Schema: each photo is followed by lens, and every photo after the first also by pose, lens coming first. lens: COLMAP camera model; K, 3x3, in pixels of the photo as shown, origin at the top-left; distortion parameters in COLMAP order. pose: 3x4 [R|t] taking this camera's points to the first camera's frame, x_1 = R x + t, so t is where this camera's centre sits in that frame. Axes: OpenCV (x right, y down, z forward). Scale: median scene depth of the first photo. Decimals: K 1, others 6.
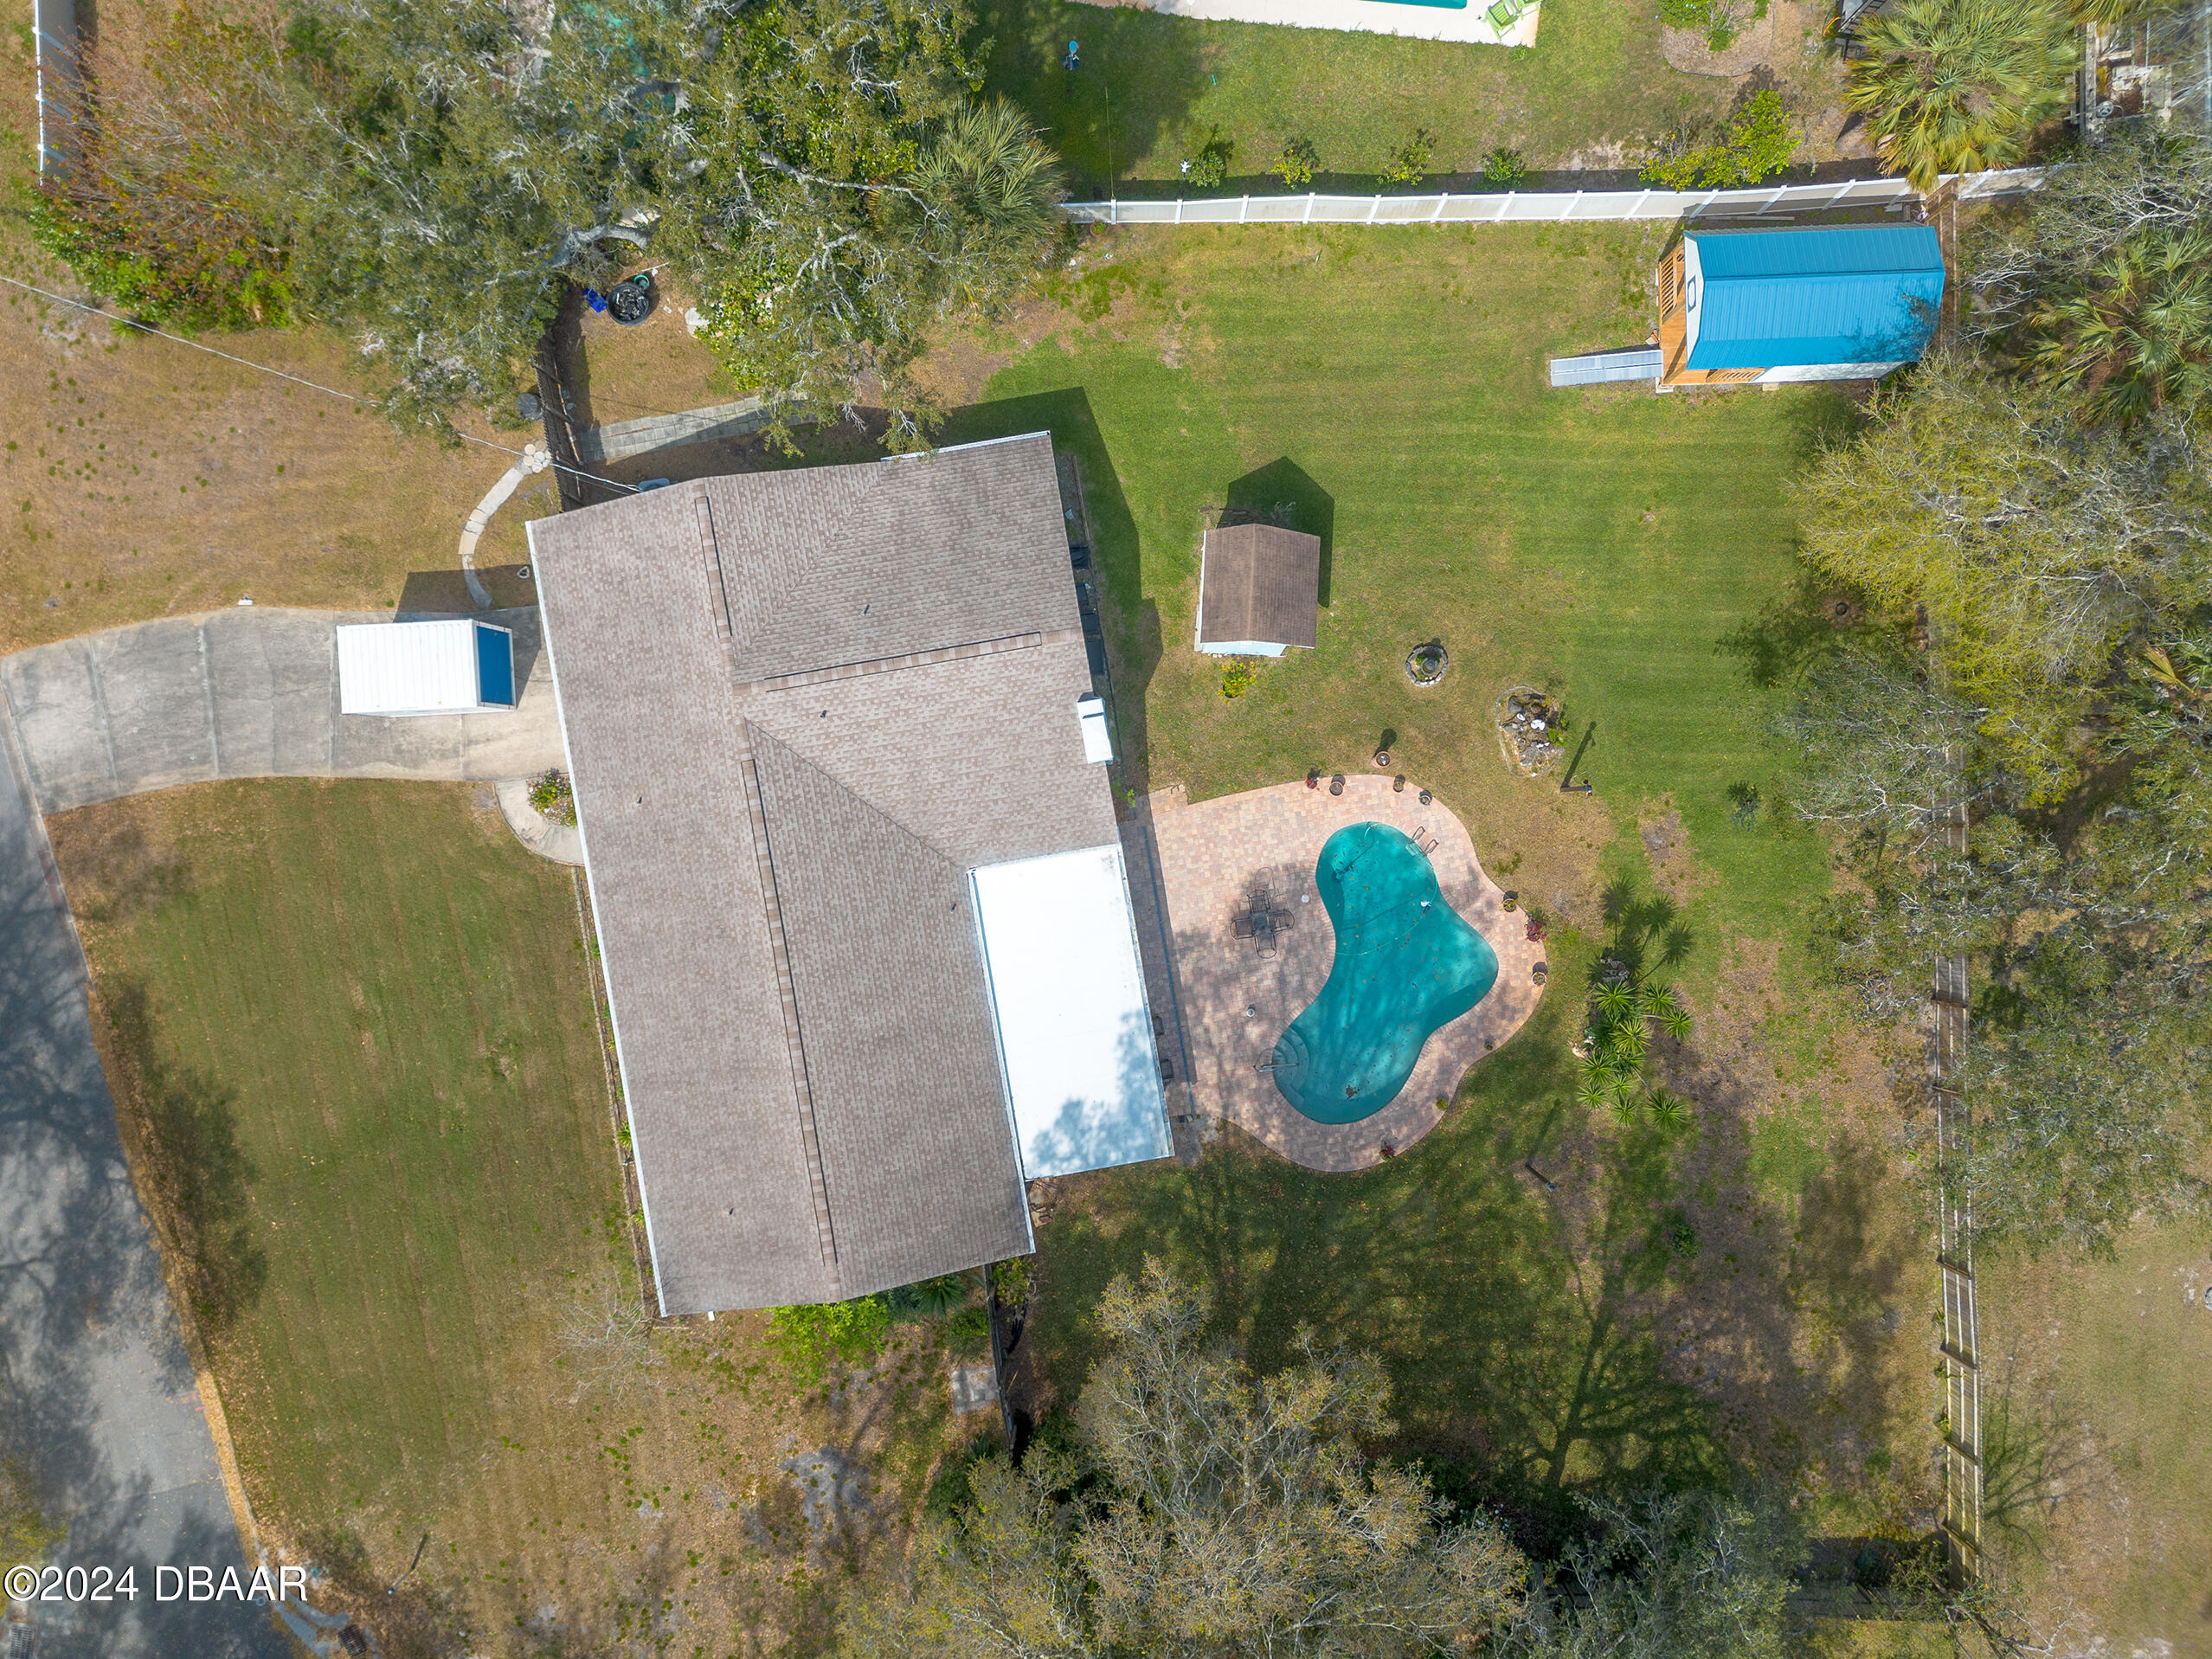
lens RADIAL K [[1563.4, 0, 1111.7], [0, 1563.4, 833.5], [0, 0, 1]] dist [0.079078, -0.077570]
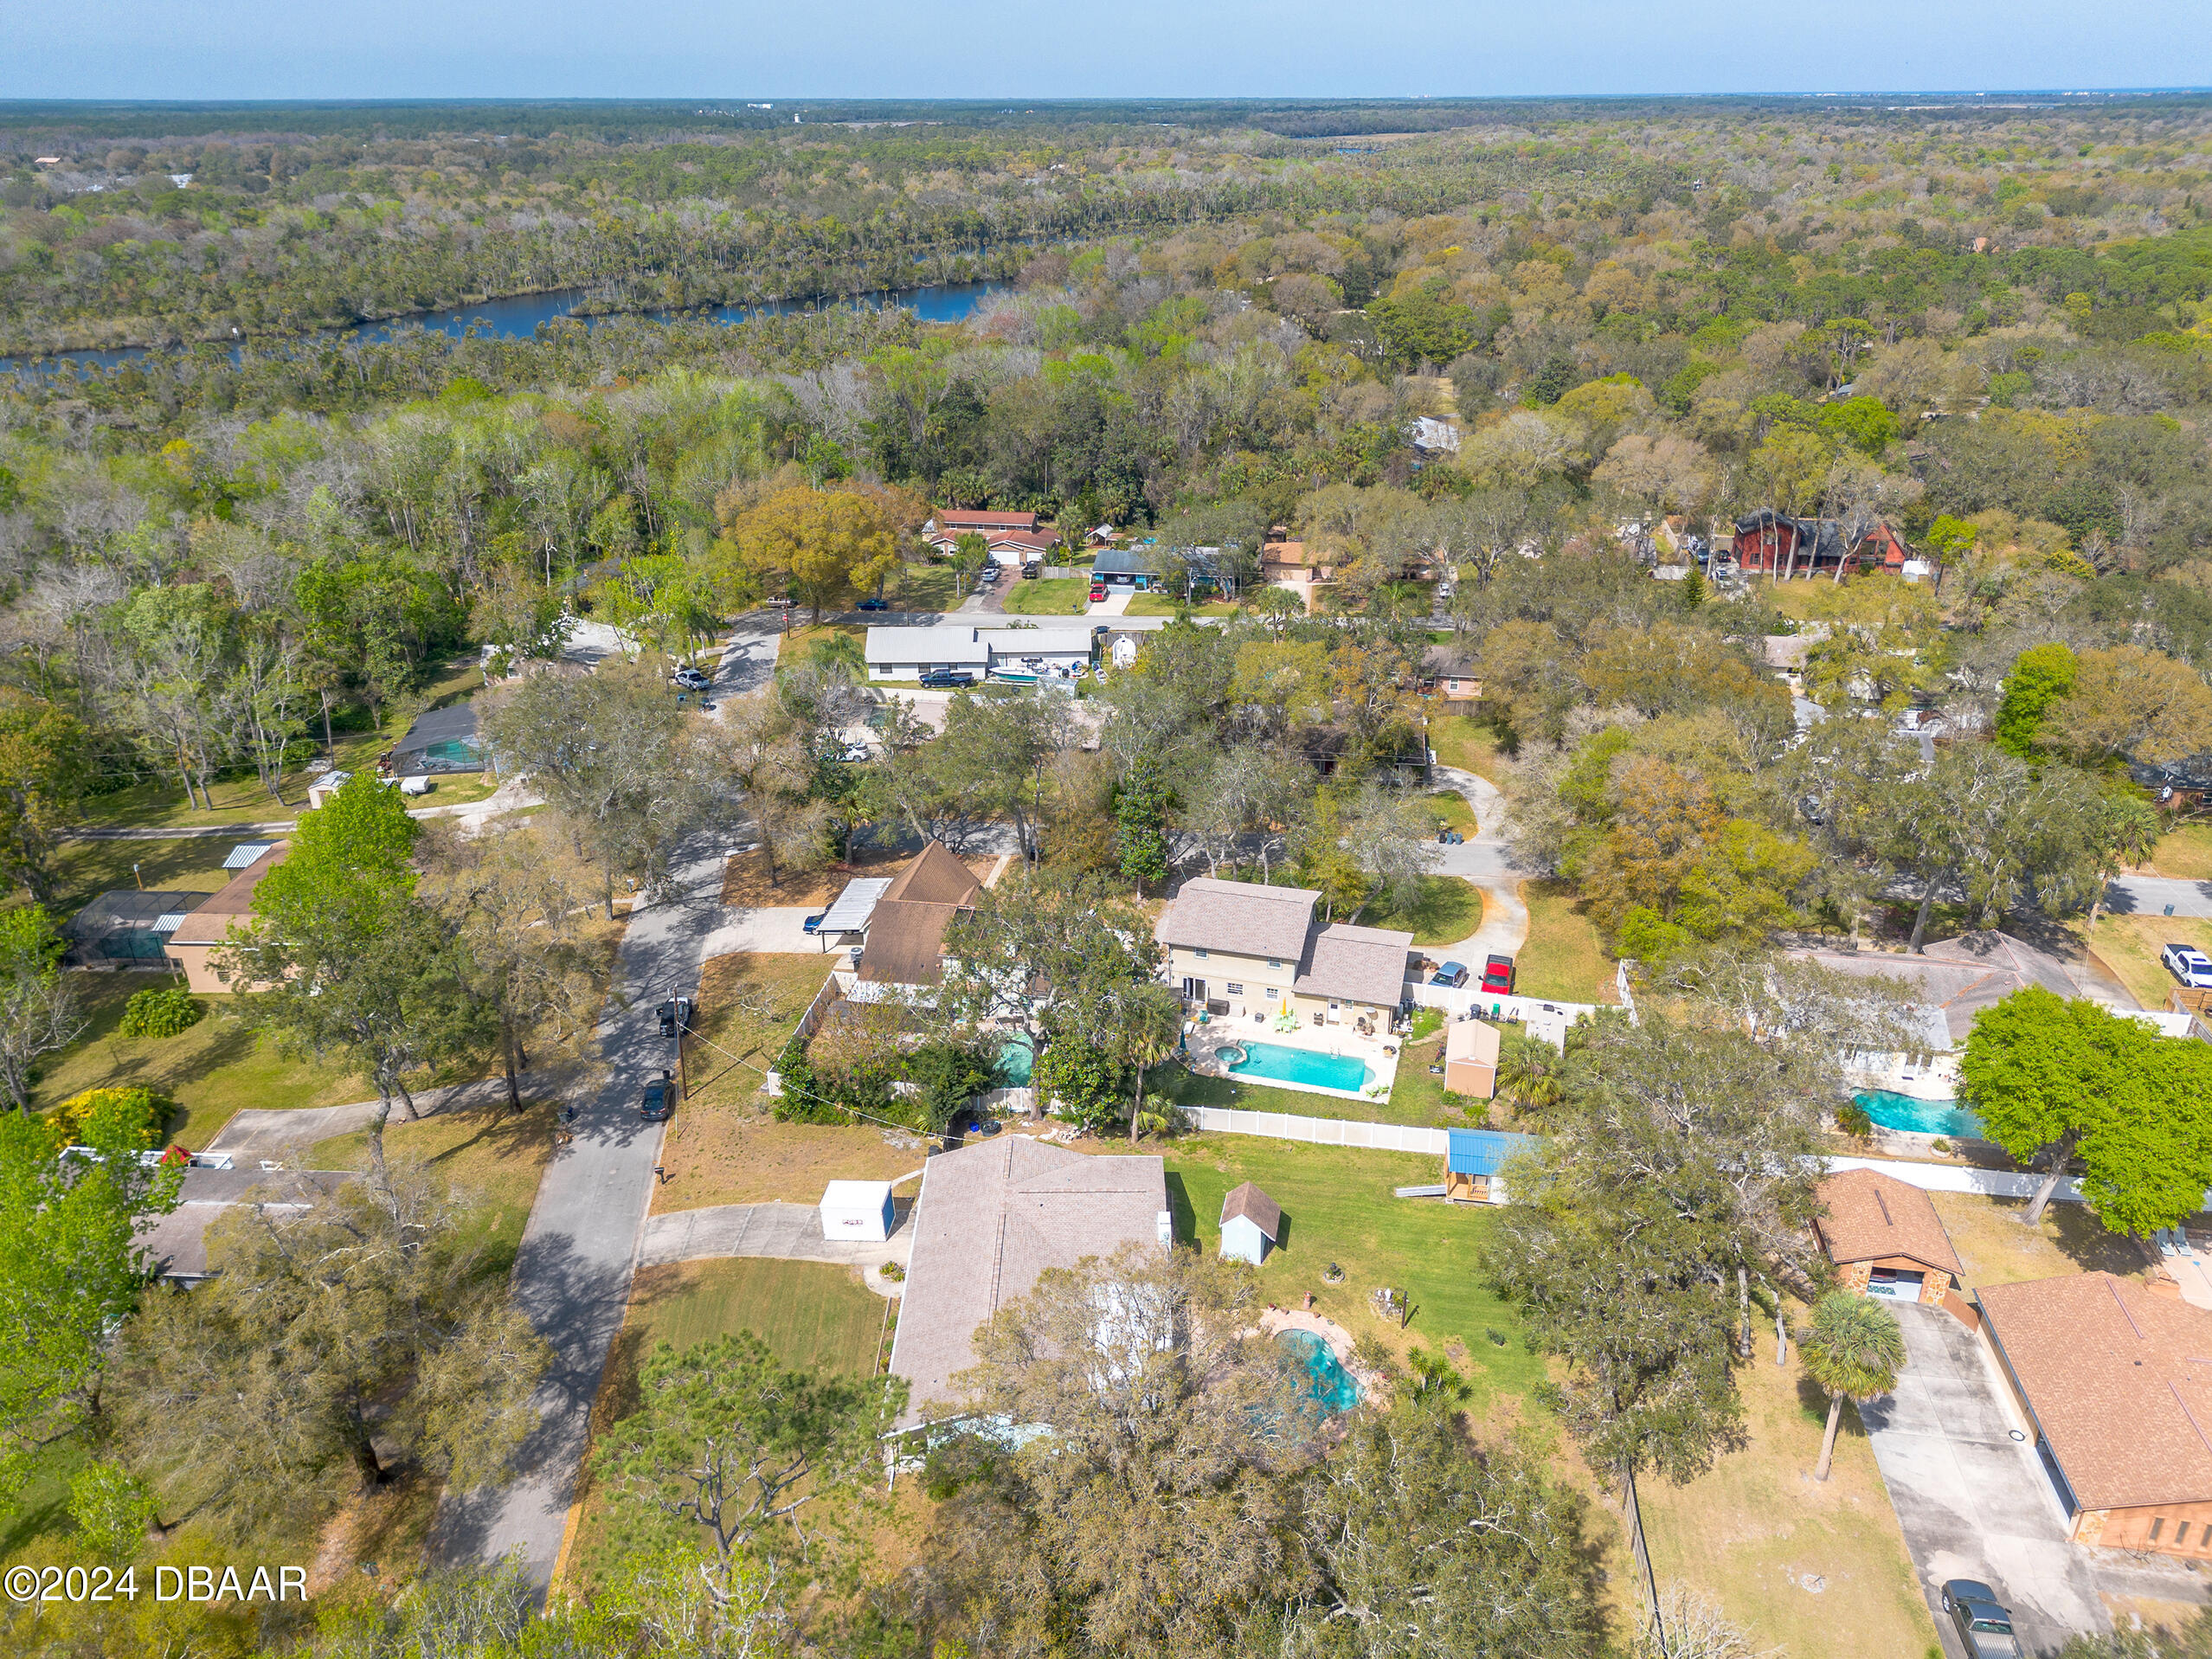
lens RADIAL K [[1563.4, 0, 1111.7], [0, 1563.4, 833.5], [0, 0, 1]] dist [0.079078, -0.077570]
pose [[0.985236, 0.079729, -0.151502, 0.182584], [-0.170998, 0.415266, -0.893484, 1.493283], [-0.008323, 0.906200, 0.422768, -0.349633]]
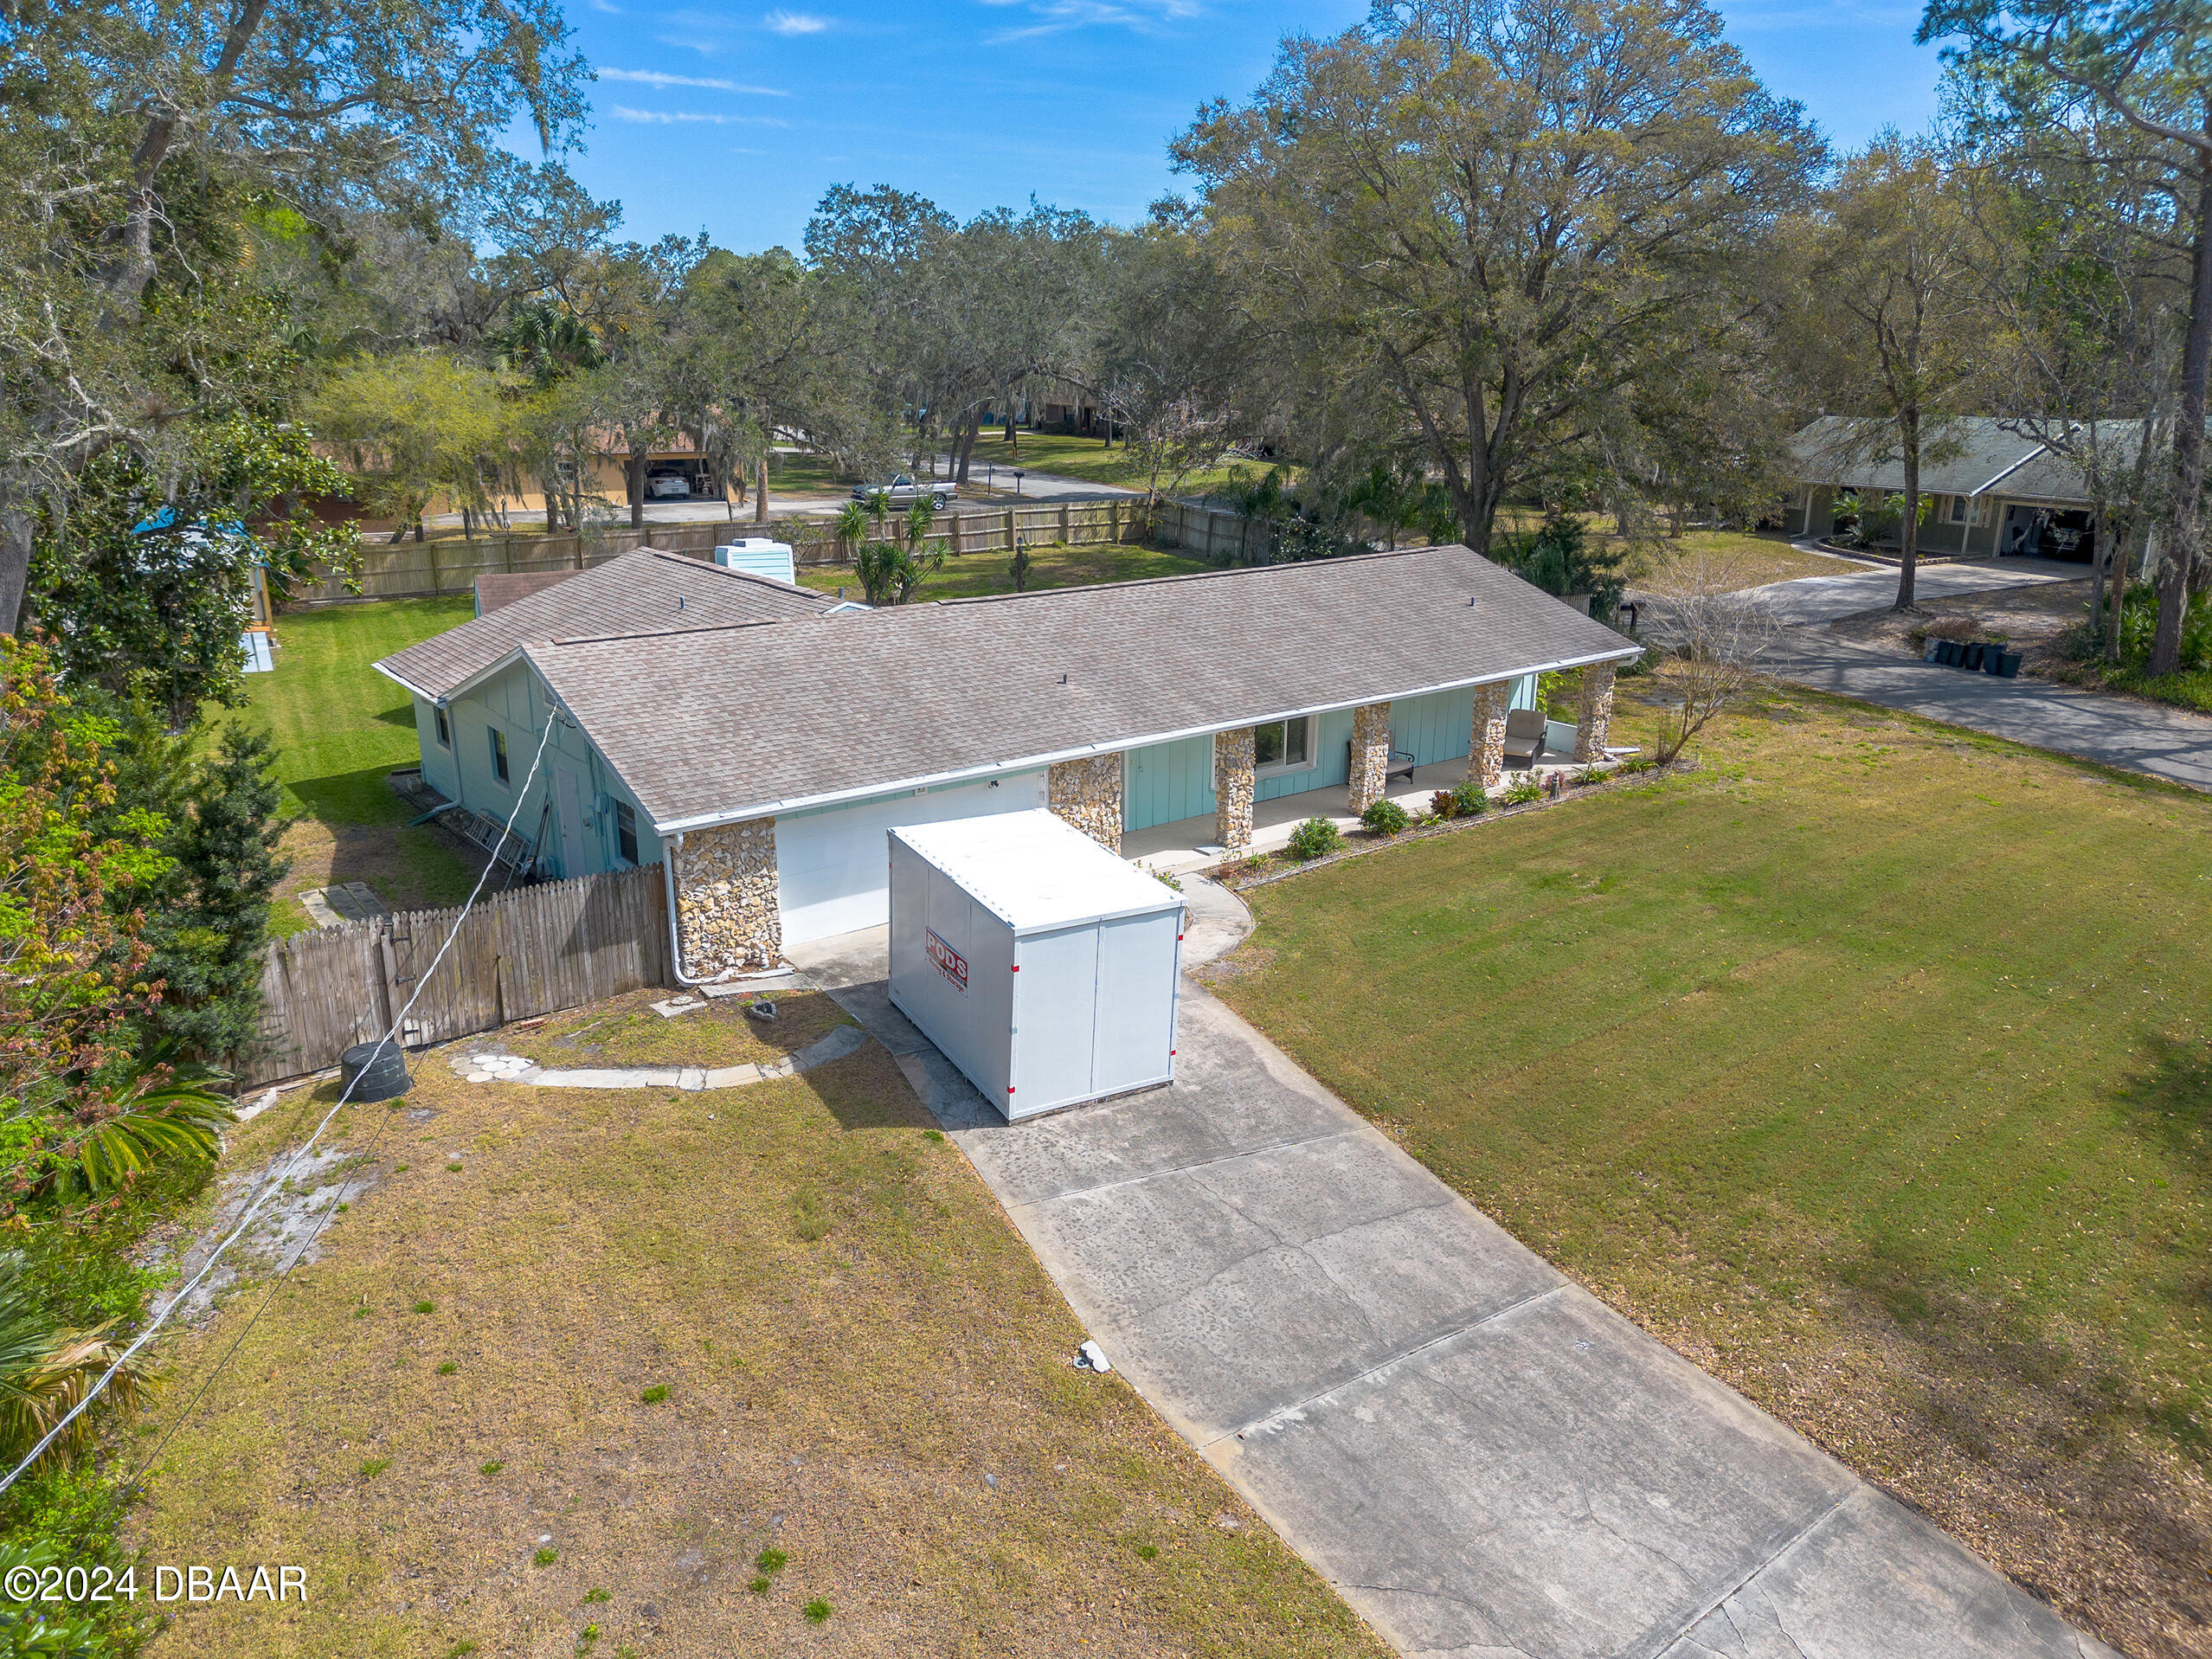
lens RADIAL K [[1563.4, 0, 1111.7], [0, 1563.4, 833.5], [0, 0, 1]] dist [0.079078, -0.077570]
pose [[-0.464908, -0.246559, 0.850335, -0.808986], [0.885334, -0.136679, 0.444413, -0.275442], [0.006649, 0.959441, 0.281830, 0.825411]]
